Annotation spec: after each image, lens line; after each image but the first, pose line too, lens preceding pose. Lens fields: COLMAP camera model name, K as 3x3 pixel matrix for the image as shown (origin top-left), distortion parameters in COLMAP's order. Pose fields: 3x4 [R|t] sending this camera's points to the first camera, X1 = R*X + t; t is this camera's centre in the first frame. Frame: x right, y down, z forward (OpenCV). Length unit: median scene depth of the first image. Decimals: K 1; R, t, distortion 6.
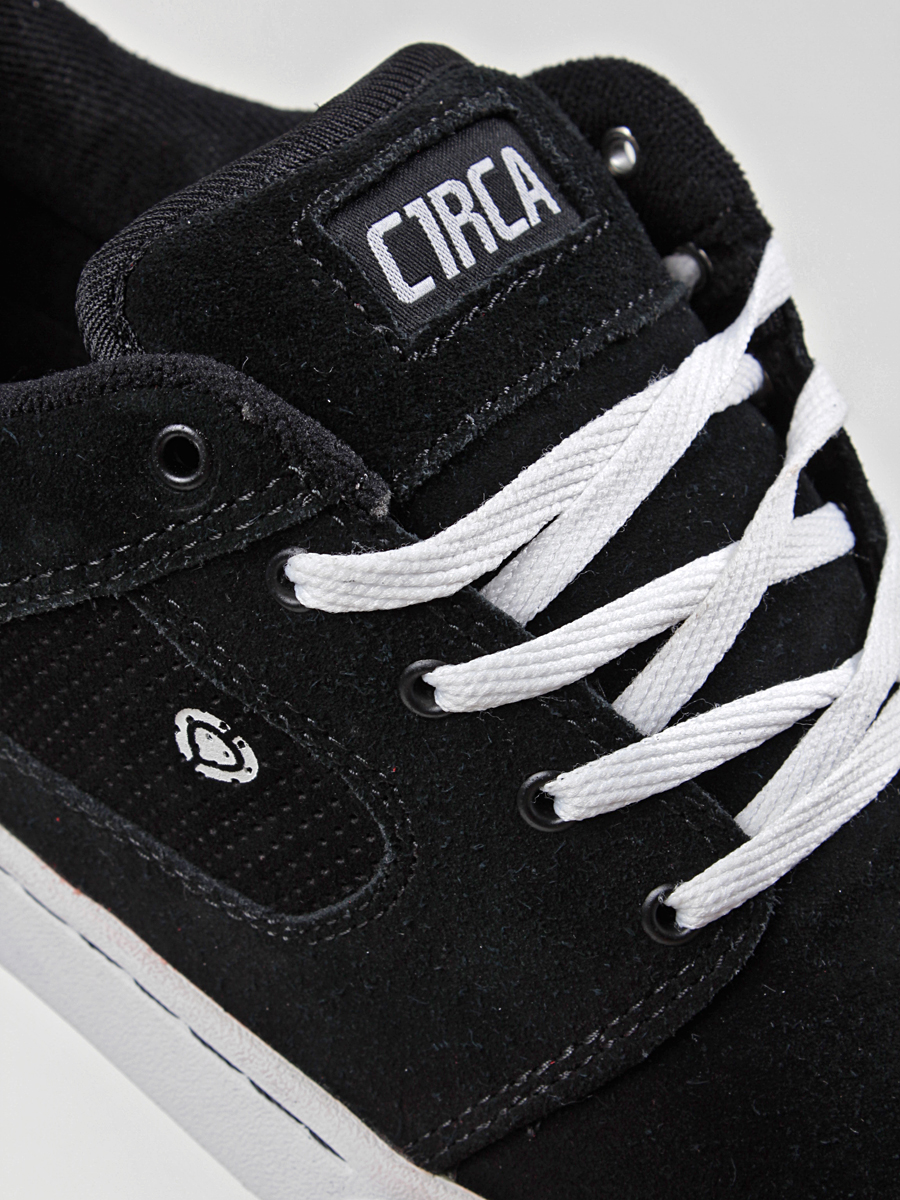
lens RADIAL K [[2009.1, 0, 450.3], [0, 2009.1, 604.5], [0, 0, 1]] dist [0.146312, 0.000000]
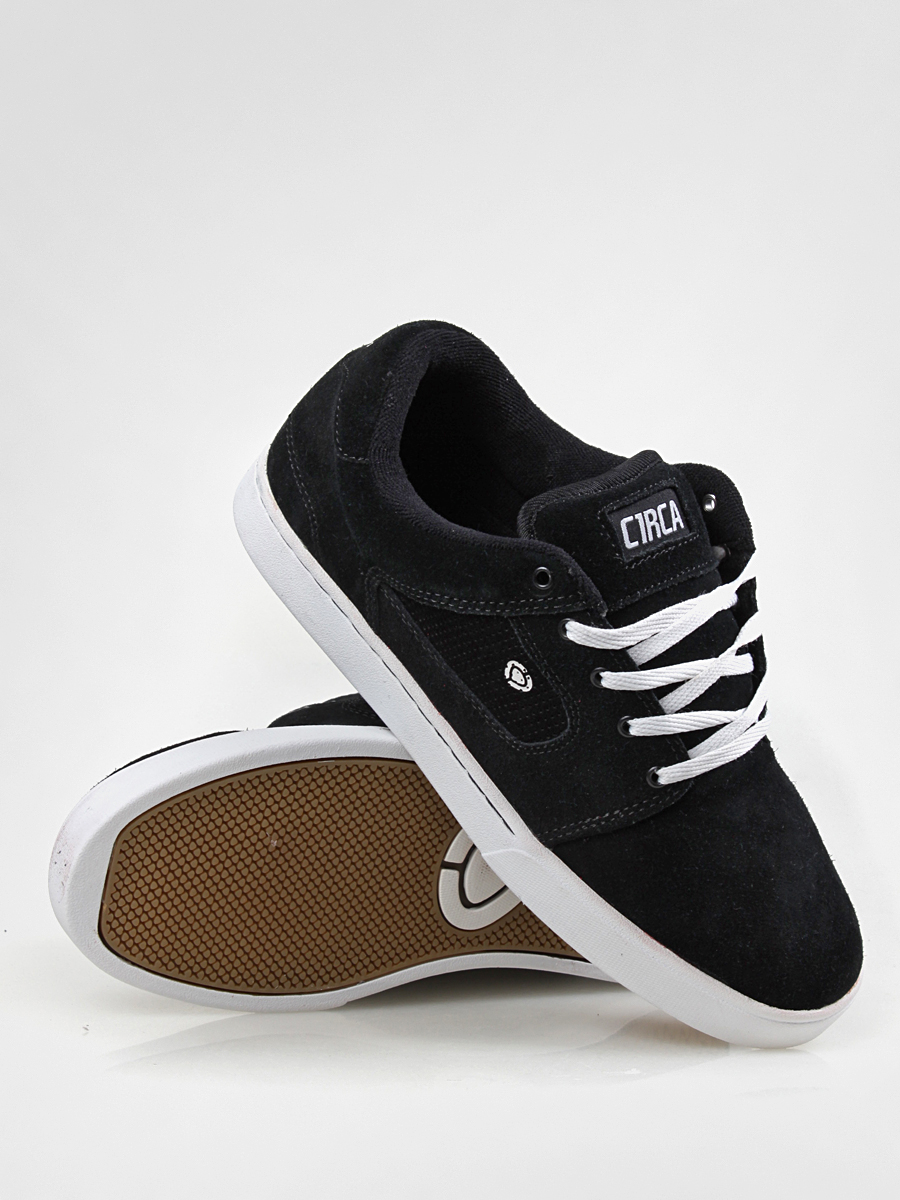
lens RADIAL K [[1680.4, 0, 447.2], [0, 1680.4, 591.3], [0, 0, 1]] dist [0.201560, 0.000000]
pose [[0.959481, 0.281629, 0.009000, -0.274040], [-0.281166, 0.959022, -0.034960, 0.067876], [-0.018477, 0.031013, 0.999348, -1.412619]]
